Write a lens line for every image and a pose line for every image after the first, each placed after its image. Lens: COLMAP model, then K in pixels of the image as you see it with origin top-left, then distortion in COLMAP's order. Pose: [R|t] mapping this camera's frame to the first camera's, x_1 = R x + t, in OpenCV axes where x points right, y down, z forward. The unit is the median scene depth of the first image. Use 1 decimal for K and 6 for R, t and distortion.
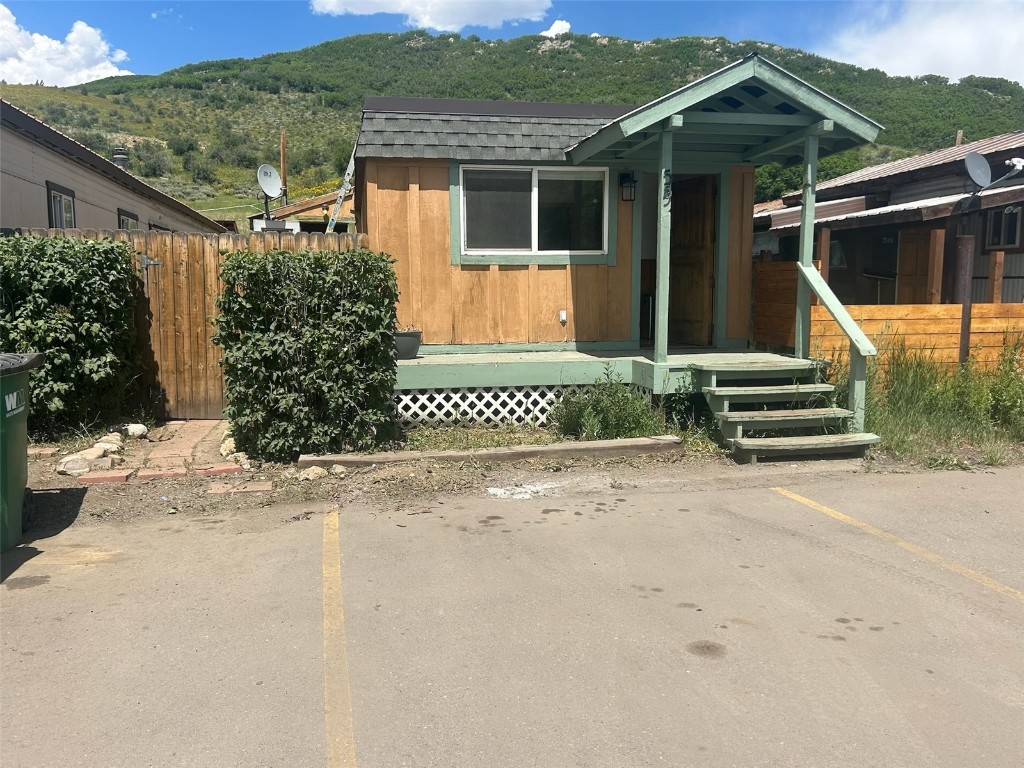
lens RADIAL K [[812.8, 0, 504.9], [0, 812.8, 381.3], [0, 0, 1]] dist [0.053529, -0.048429]
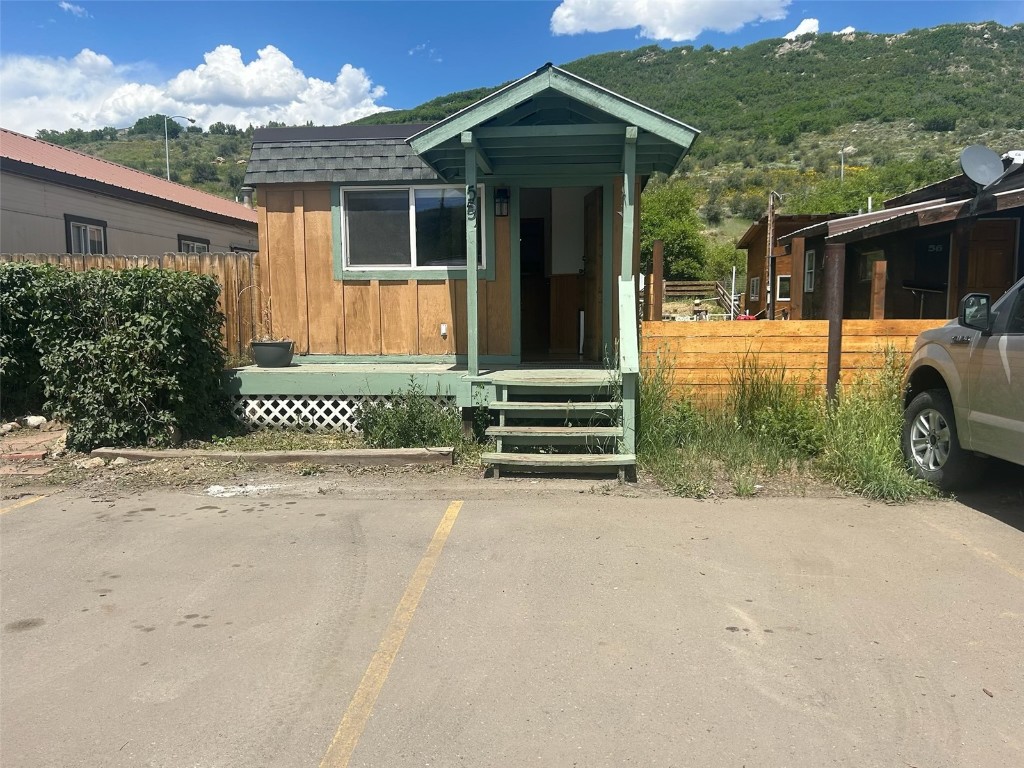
lens RADIAL K [[812.8, 0, 504.9], [0, 812.8, 381.3], [0, 0, 1]] dist [0.053529, -0.048429]
pose [[0.958701, 0.026312, -0.283196, 0.475449], [-0.031564, 0.999404, -0.013997, -0.003217], [0.282659, 0.022357, 0.958960, 0.043556]]
